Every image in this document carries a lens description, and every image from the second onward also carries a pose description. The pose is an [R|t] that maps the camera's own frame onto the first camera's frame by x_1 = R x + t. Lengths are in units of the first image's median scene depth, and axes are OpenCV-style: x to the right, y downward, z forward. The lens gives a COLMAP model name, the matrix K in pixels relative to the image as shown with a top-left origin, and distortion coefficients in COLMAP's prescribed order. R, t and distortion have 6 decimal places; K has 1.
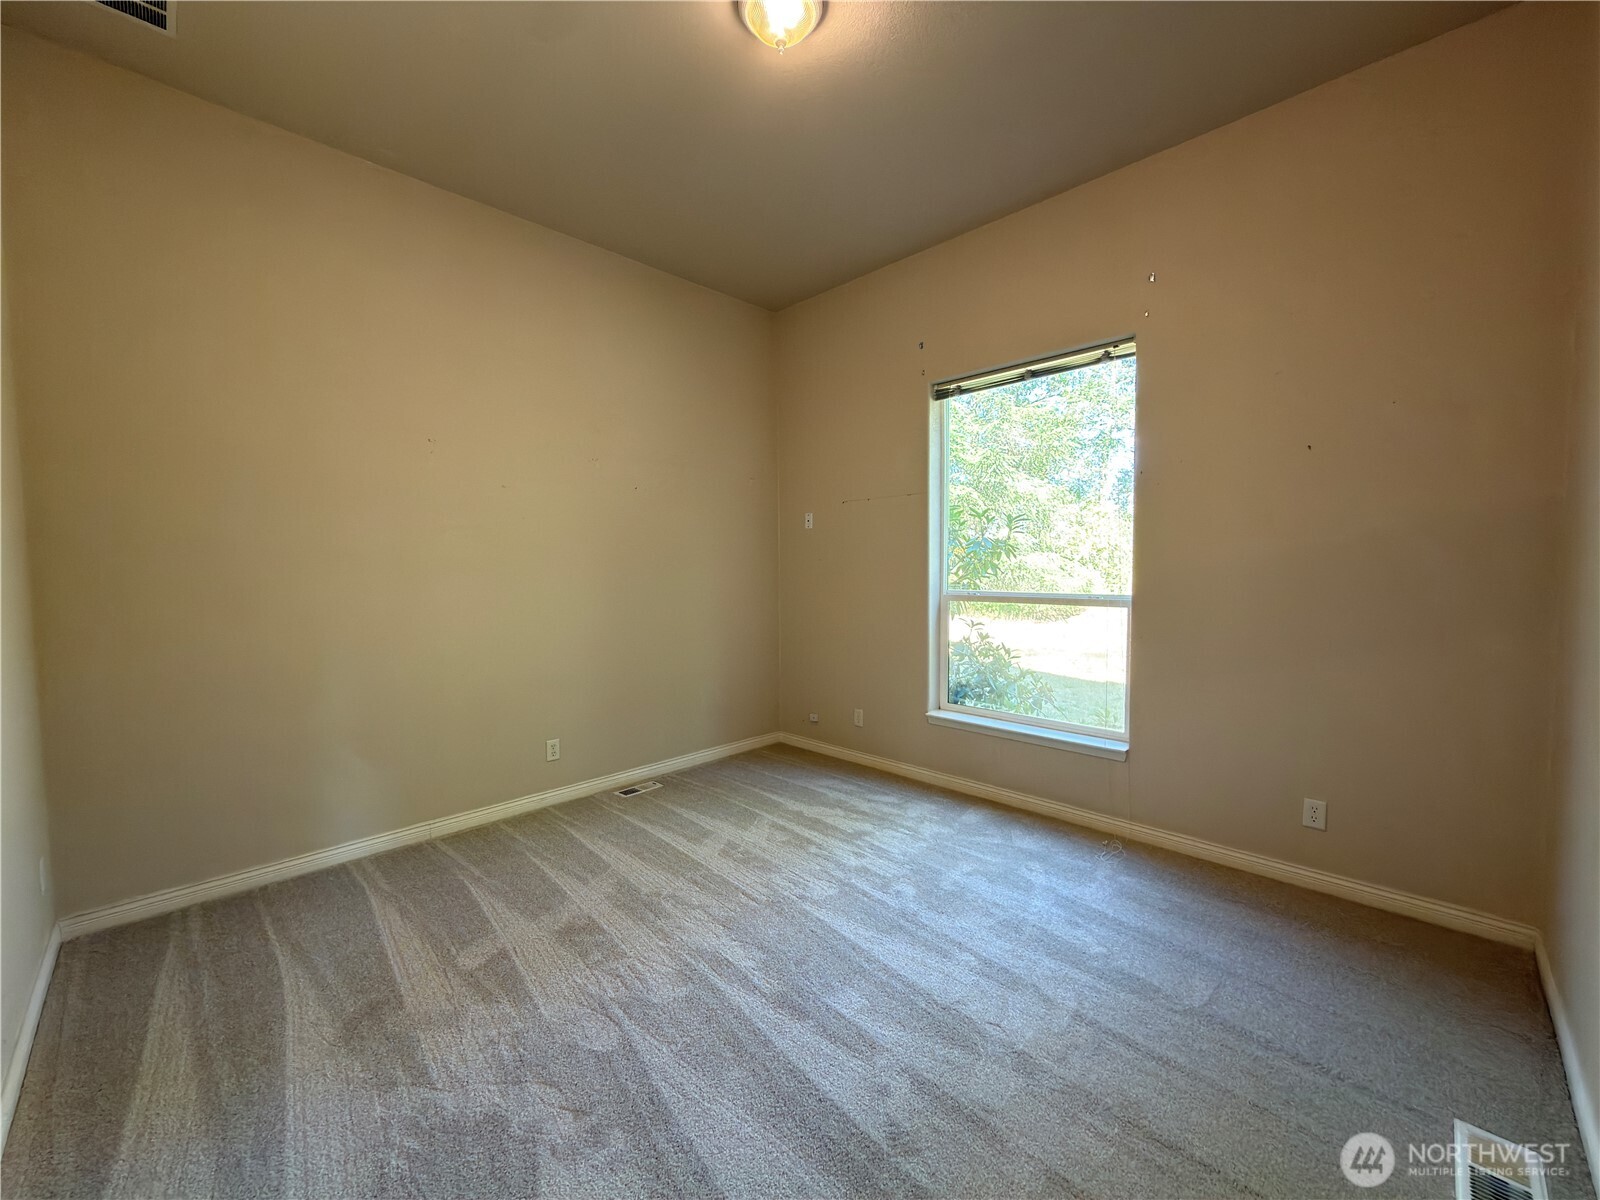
lens RADIAL K [[643.0, 0, 796.3], [0, 643.0, 599.0], [0, 0, 1]] dist [0.005484, -0.000013]
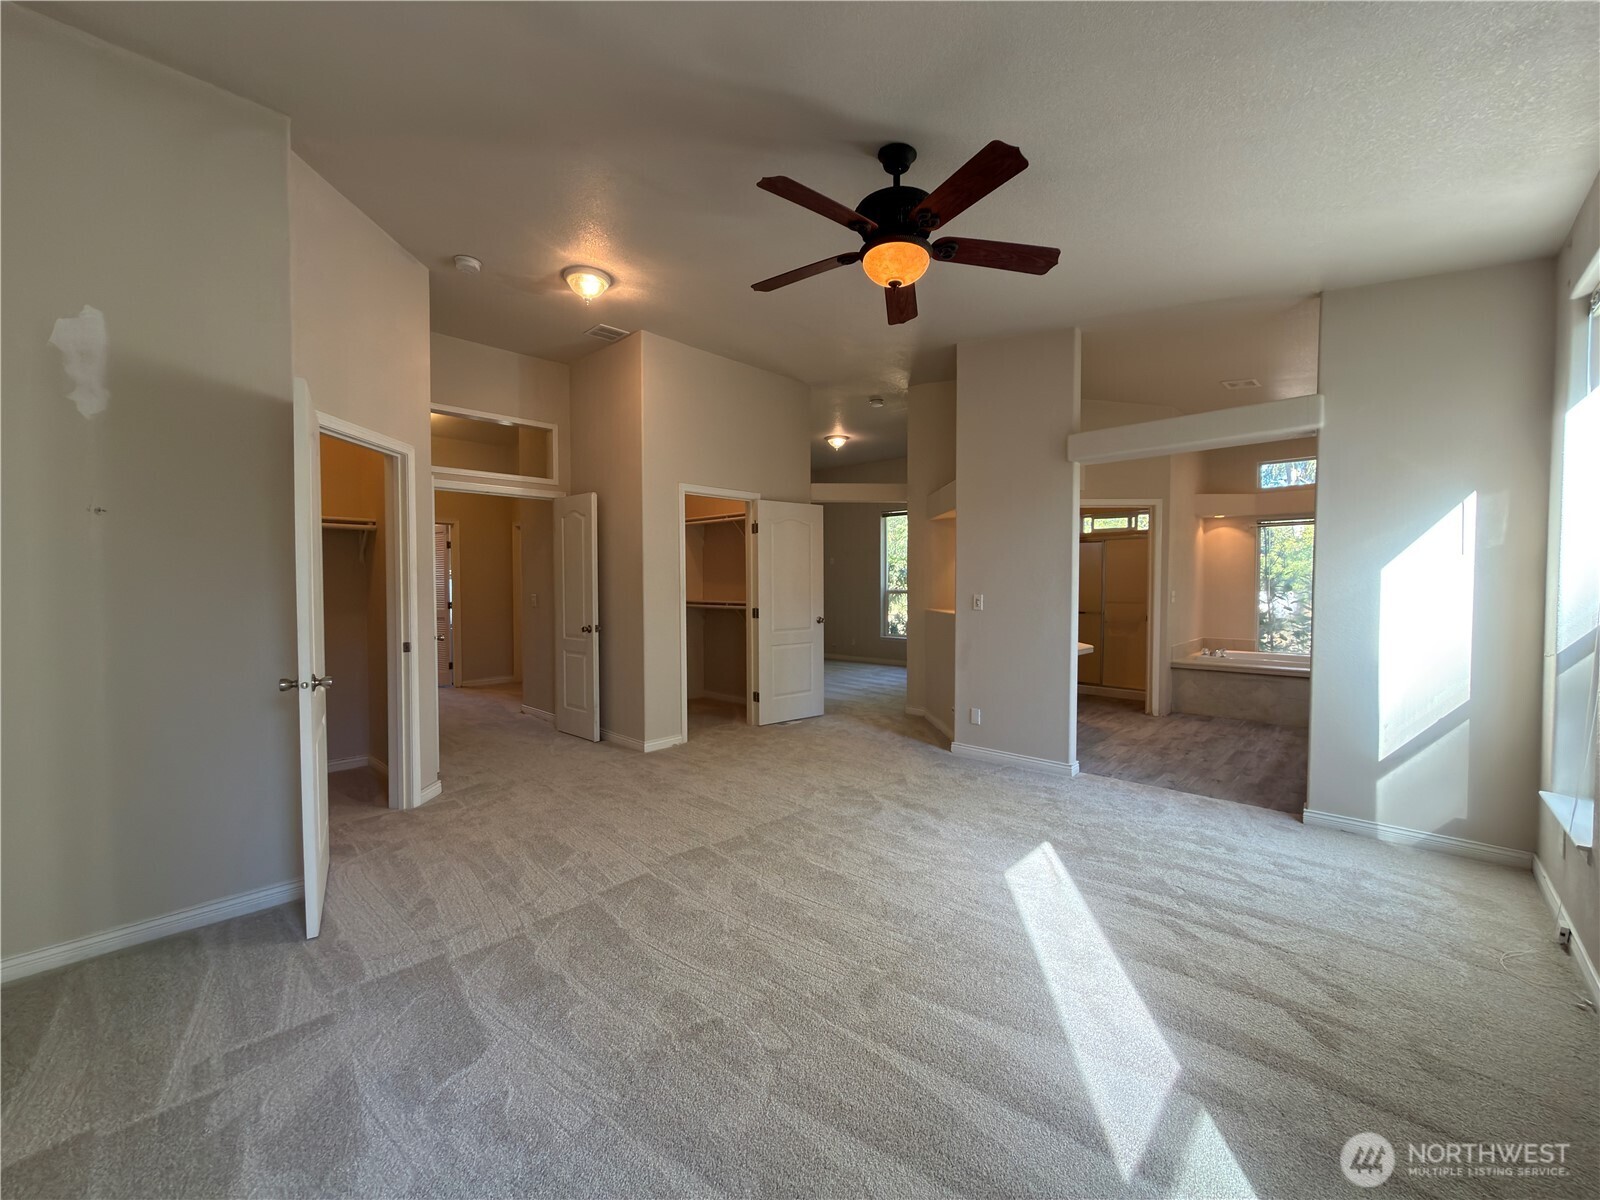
lens RADIAL K [[643.0, 0, 798.4], [0, 643.0, 605.4], [0, 0, 1]] dist [0.005484, -0.000013]
pose [[0.999627, 0.006890, 0.026434, -0.225911], [-0.006644, 0.999934, -0.009404, 0.094753], [-0.026497, 0.009225, 0.999606, -1.844193]]
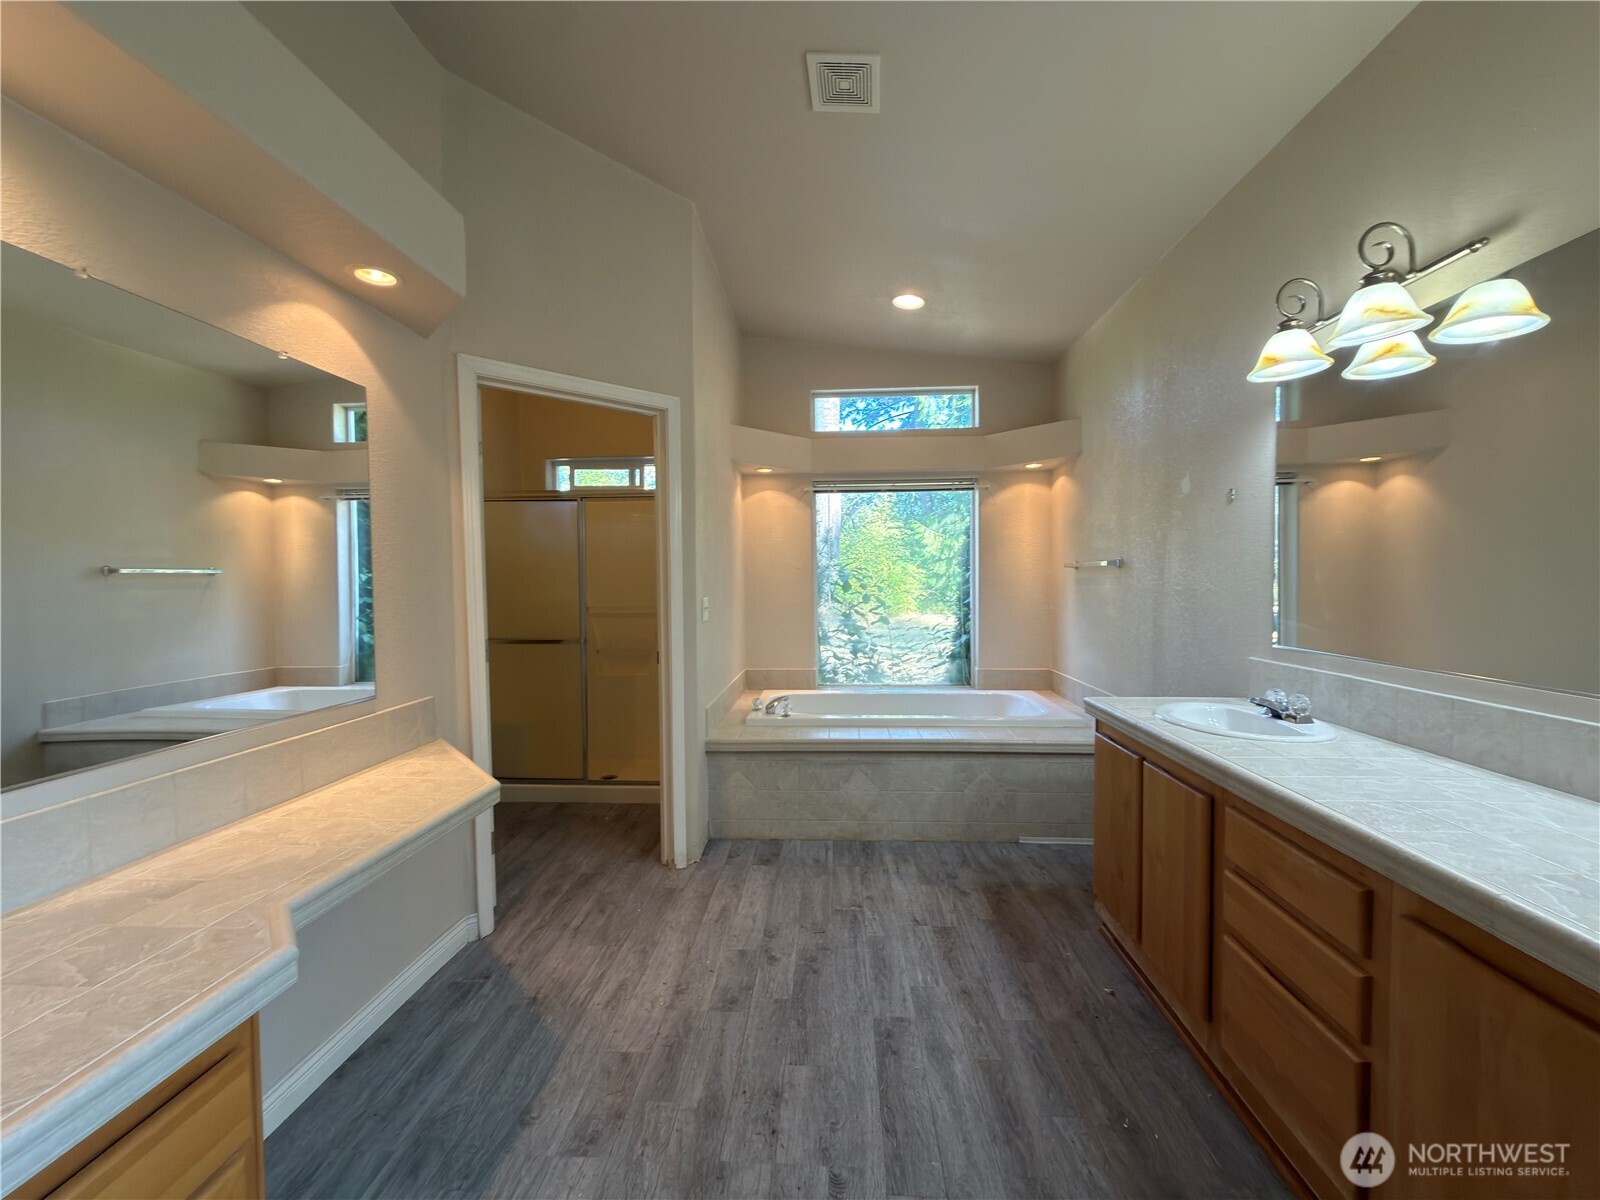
lens RADIAL K [[643.0, 0, 800.5], [0, 643.0, 605.0], [0, 0, 1]] dist [0.005484, -0.000013]
pose [[0.751880, -0.022568, 0.658913, 0.421213], [0.029782, 0.999556, 0.000252, 0.042149], [-0.658627, 0.019434, 0.752219, -0.762923]]
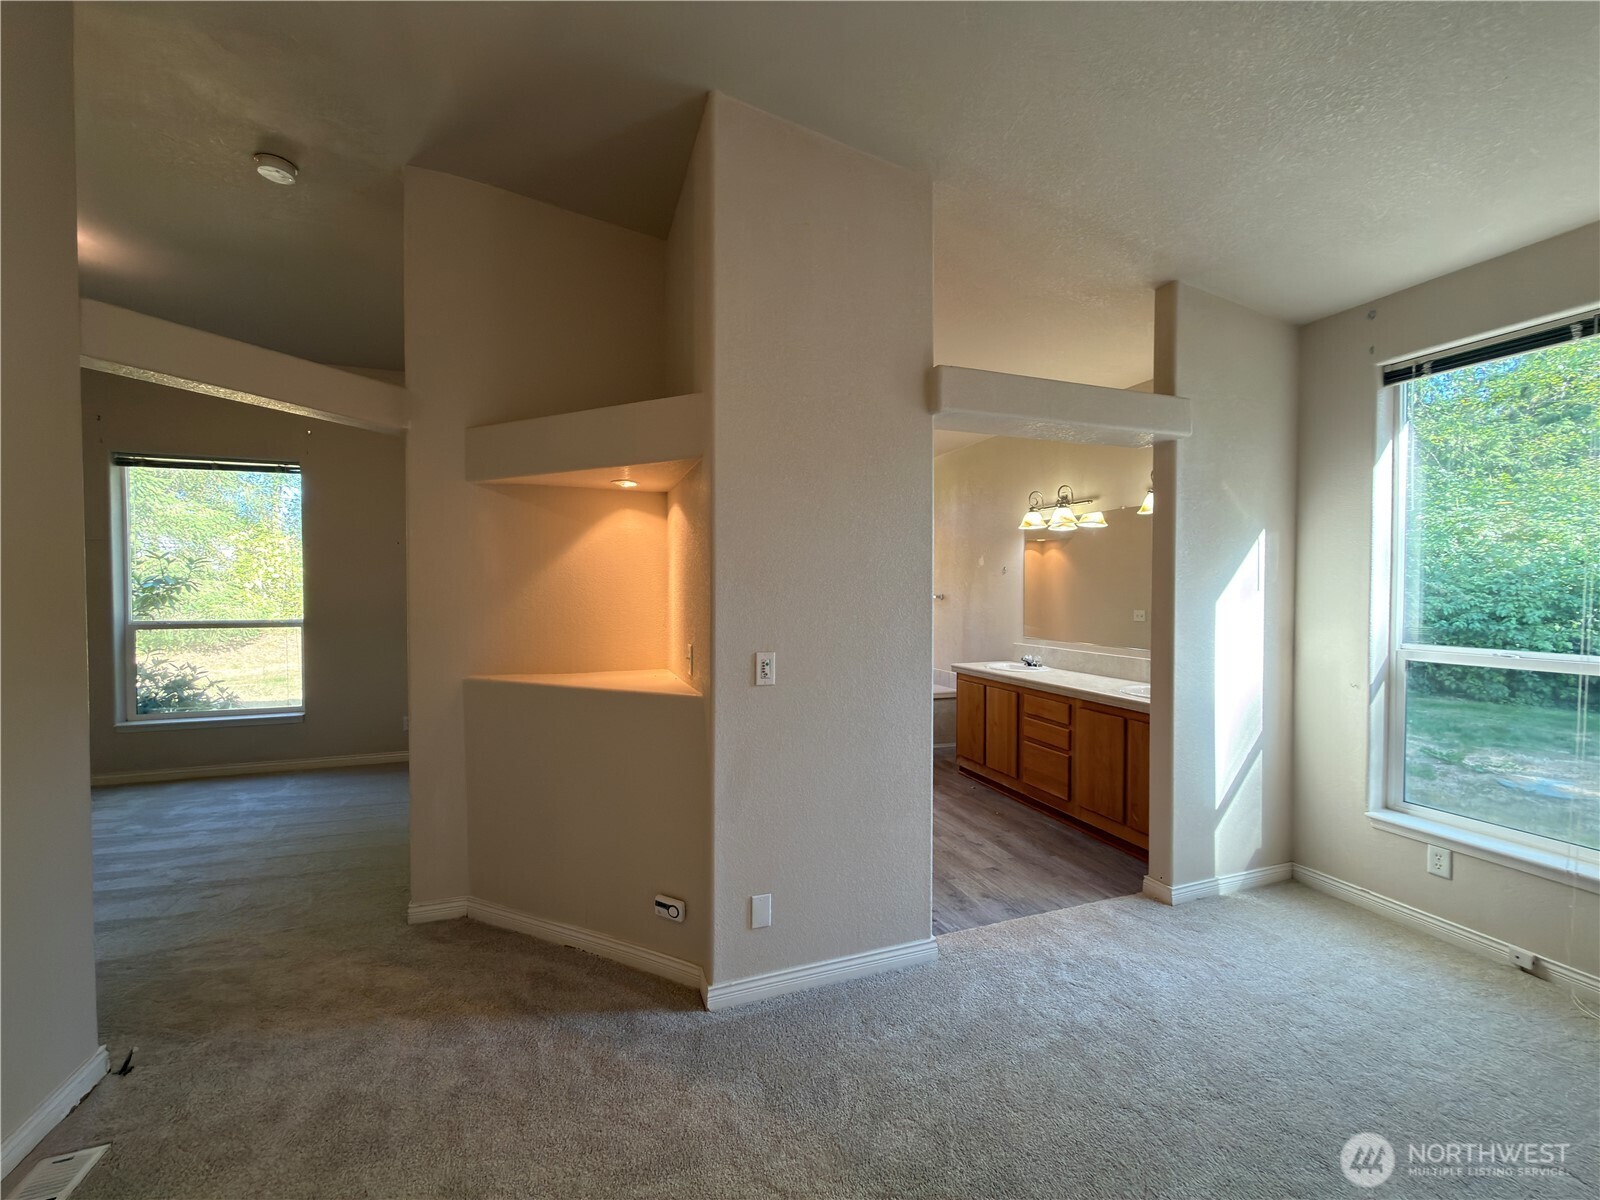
lens RADIAL K [[643.0, 0, 802.9], [0, 643.0, 608.6], [0, 0, 1]] dist [0.005484, -0.000013]
pose [[0.427949, -0.015950, 0.903662, -0.376952], [0.036891, 0.999319, 0.000168, 0.011448], [-0.903050, 0.033265, 0.428246, -0.767666]]
